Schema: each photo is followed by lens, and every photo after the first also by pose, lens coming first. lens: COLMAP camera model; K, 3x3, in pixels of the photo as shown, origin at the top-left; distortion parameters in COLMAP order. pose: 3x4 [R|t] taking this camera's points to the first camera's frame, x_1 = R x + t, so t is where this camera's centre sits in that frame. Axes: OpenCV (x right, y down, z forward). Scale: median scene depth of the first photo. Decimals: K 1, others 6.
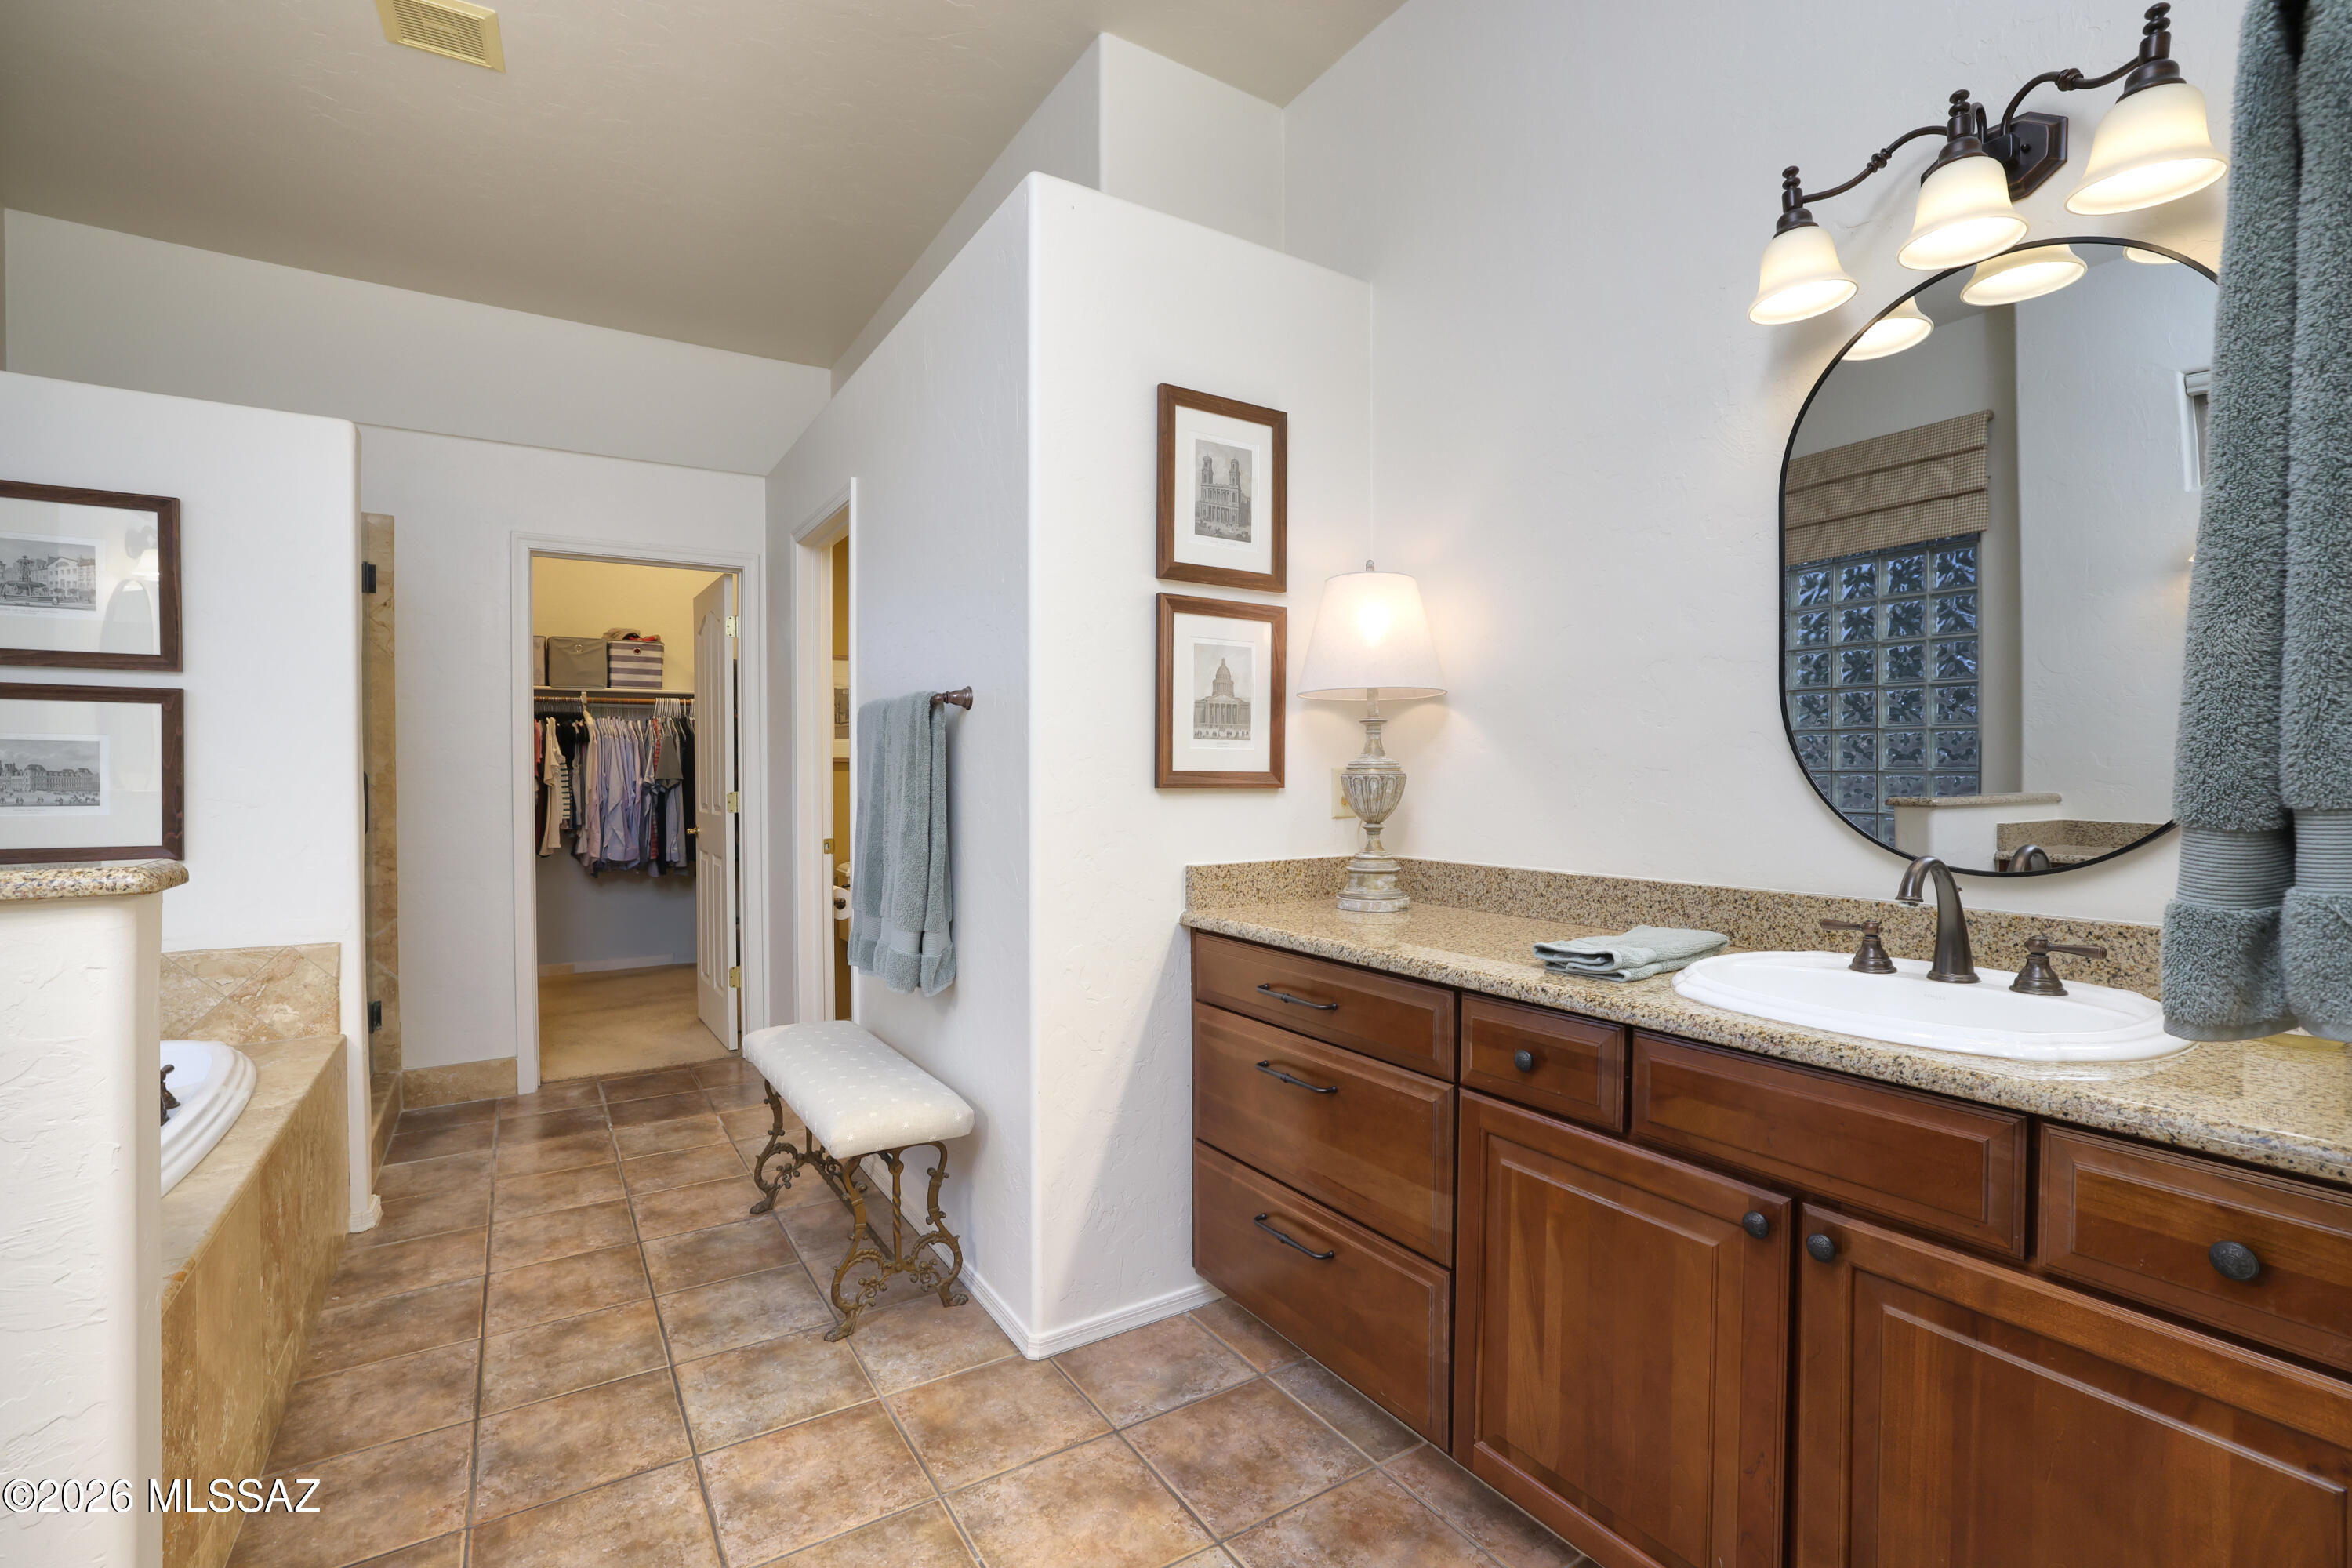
lens RADIAL K [[1068.2, 0, 1178.0], [0, 1068.2, 776.1], [0, 0, 1]] dist [-0.000508, 0.002572]
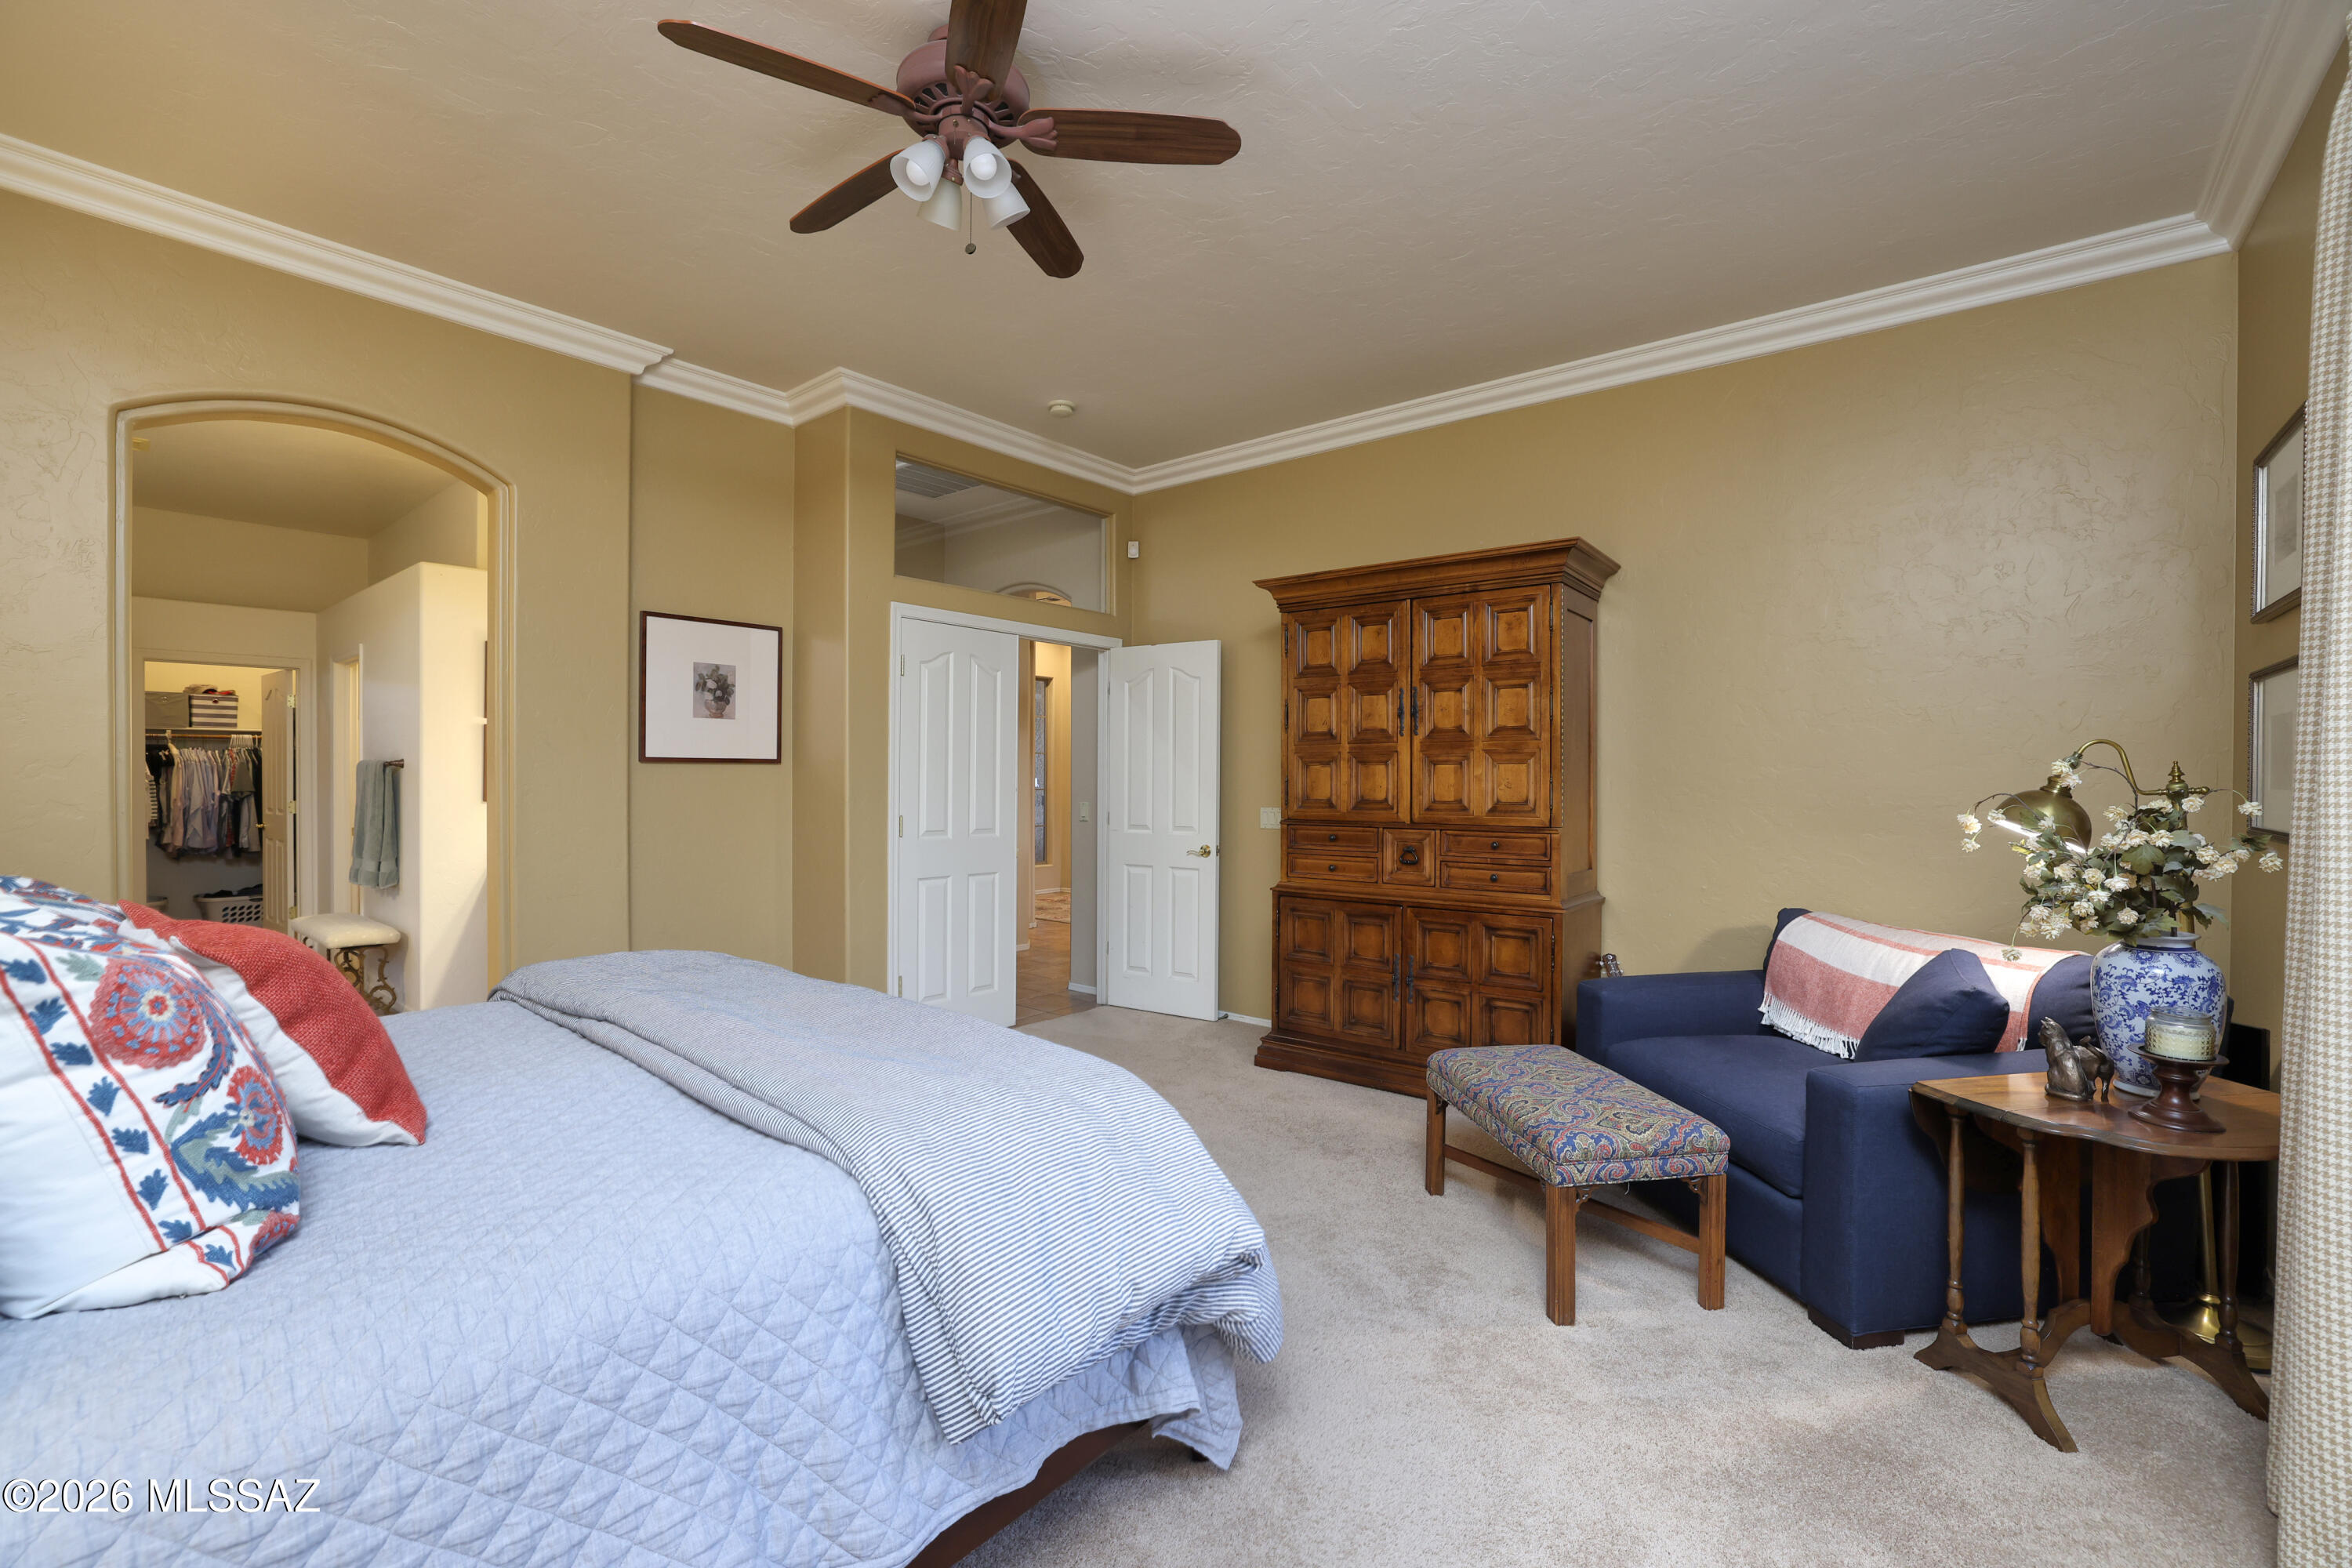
lens RADIAL K [[1010.4, 0, 1173.2], [0, 1010.4, 779.4], [0, 0, 1]] dist [-0.002905, 0.004085]
pose [[0.953762, 0.006689, 0.300489, 0.692569], [-0.006096, 0.999977, -0.002913, -0.037804], [-0.300502, 0.000947, 0.953781, -1.507772]]
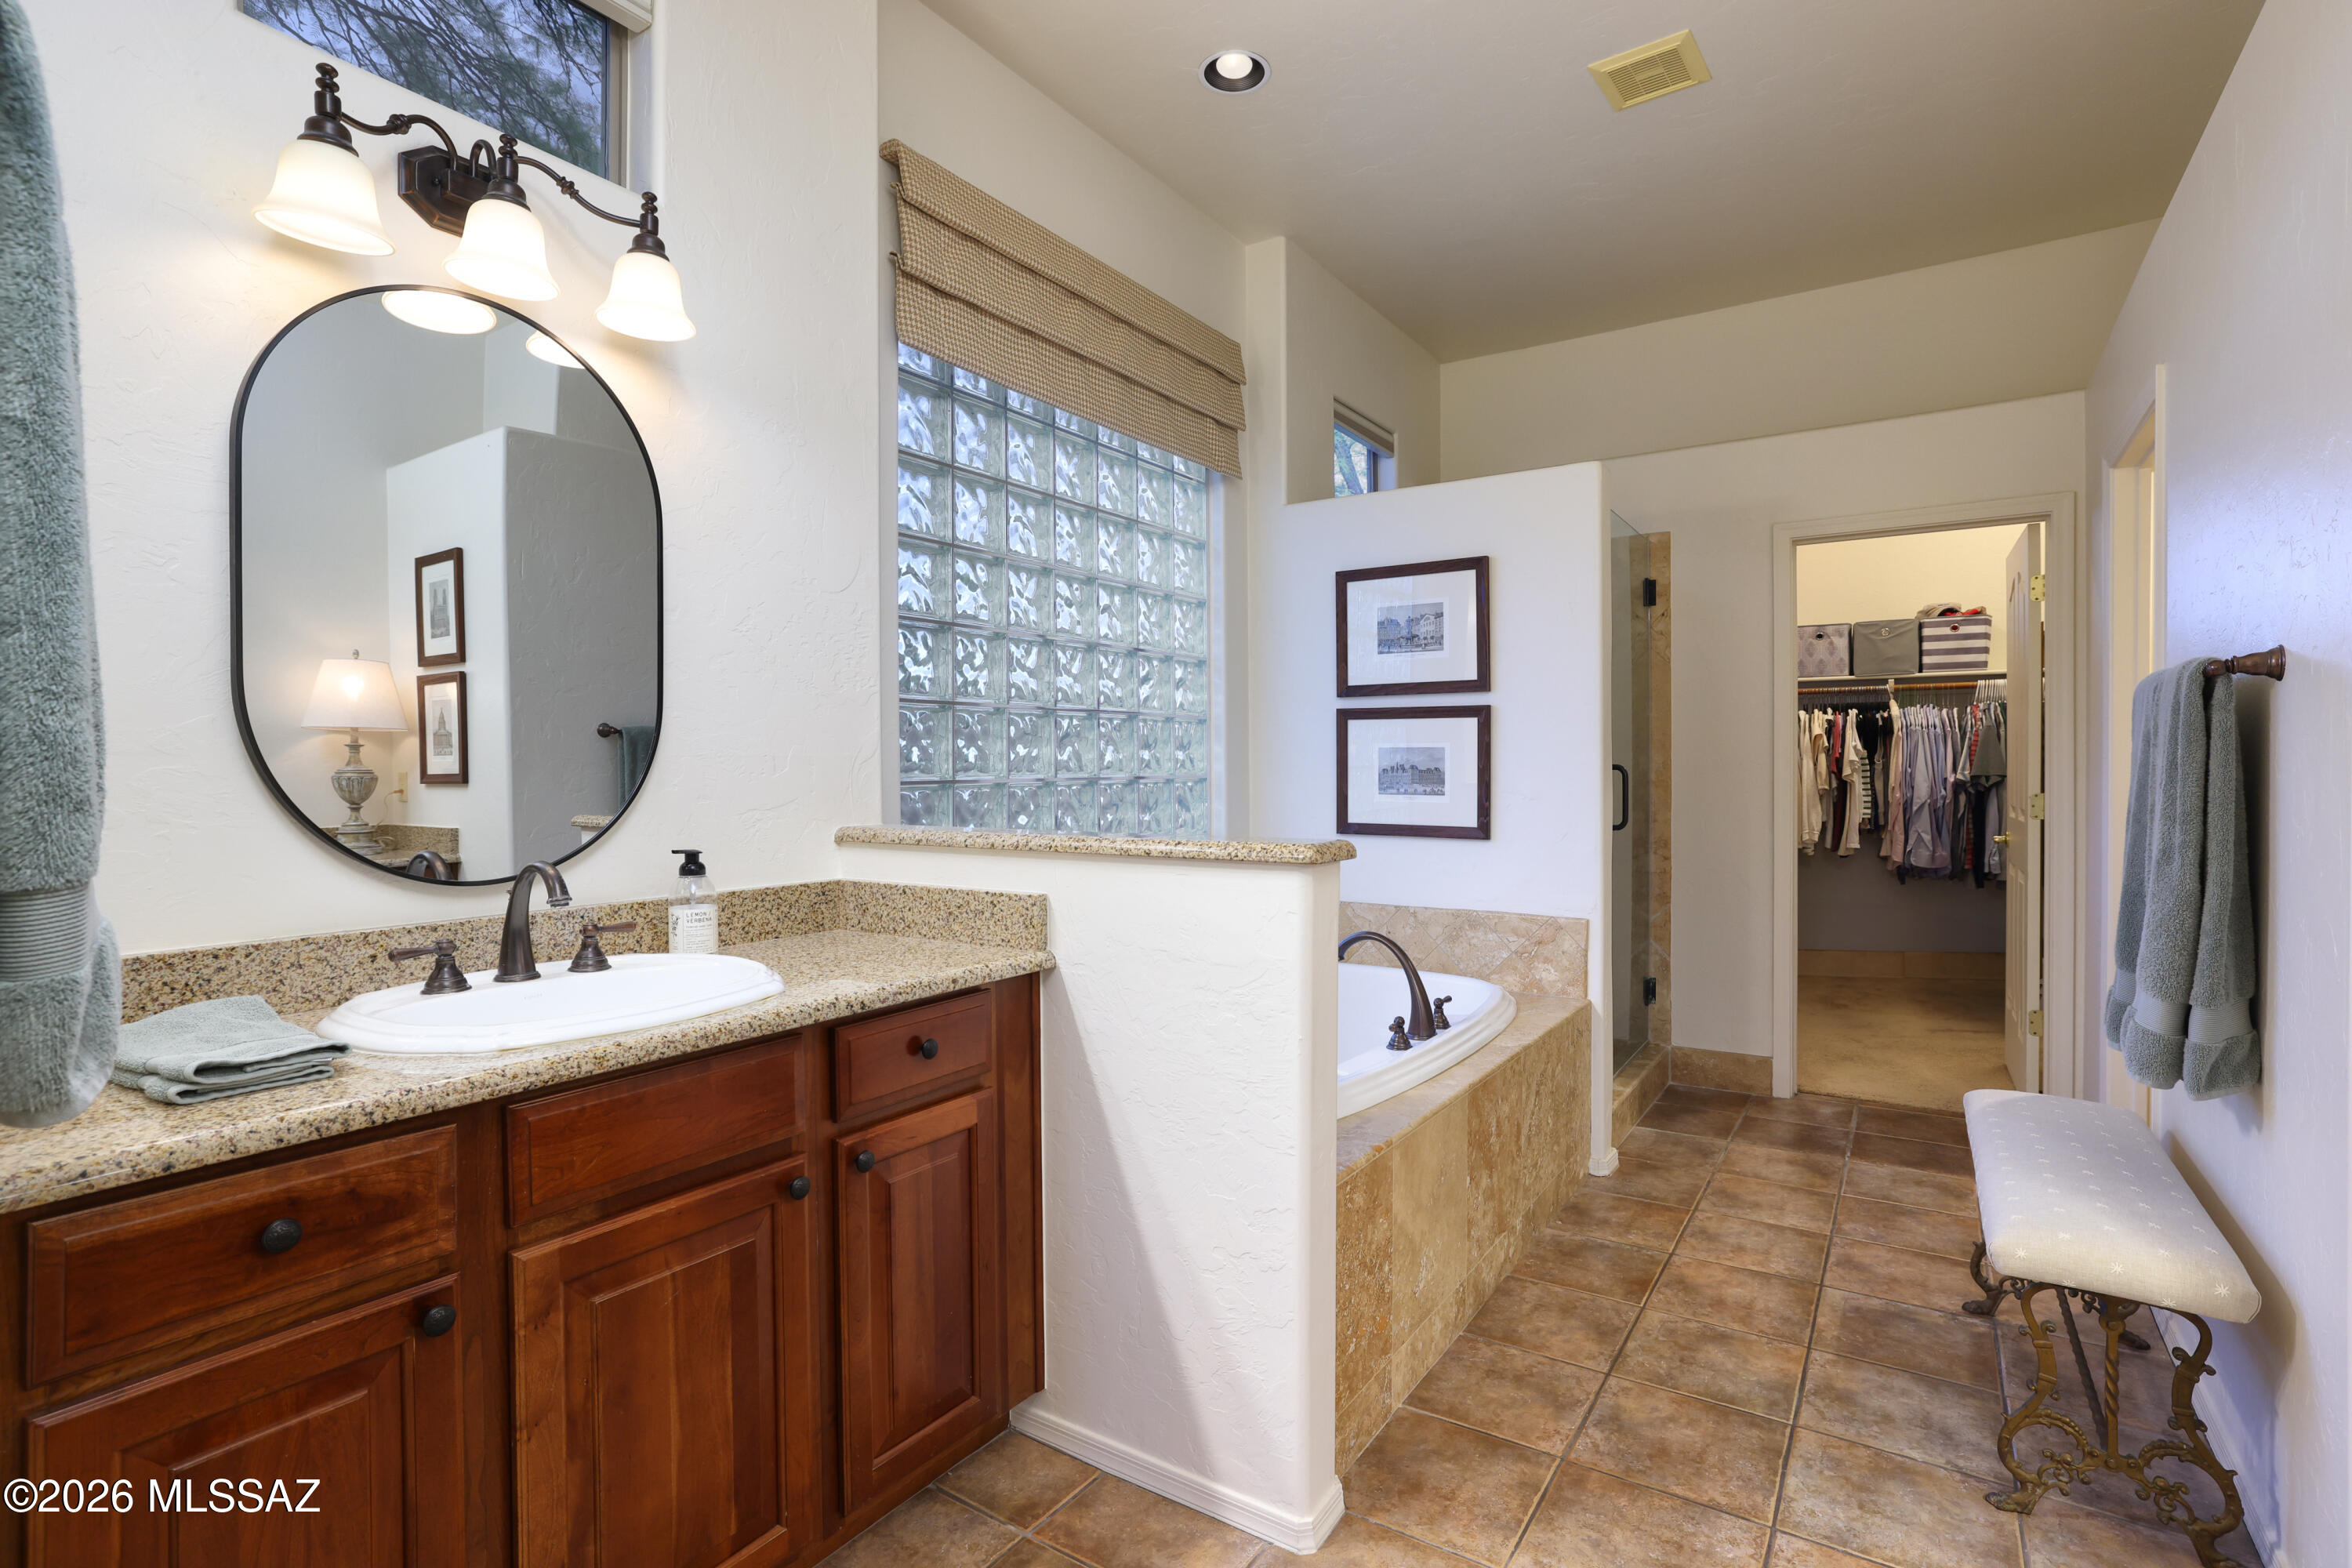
lens RADIAL K [[1132.6, 0, 1179.9], [0, 1132.6, 780.1], [0, 0, 1]] dist [-0.003749, 0.006235]
pose [[0.425719, 0.011833, -0.904778, 0.132178], [-0.001798, 0.999924, 0.012232, -0.007913], [0.904854, -0.003581, 0.425708, 0.088338]]
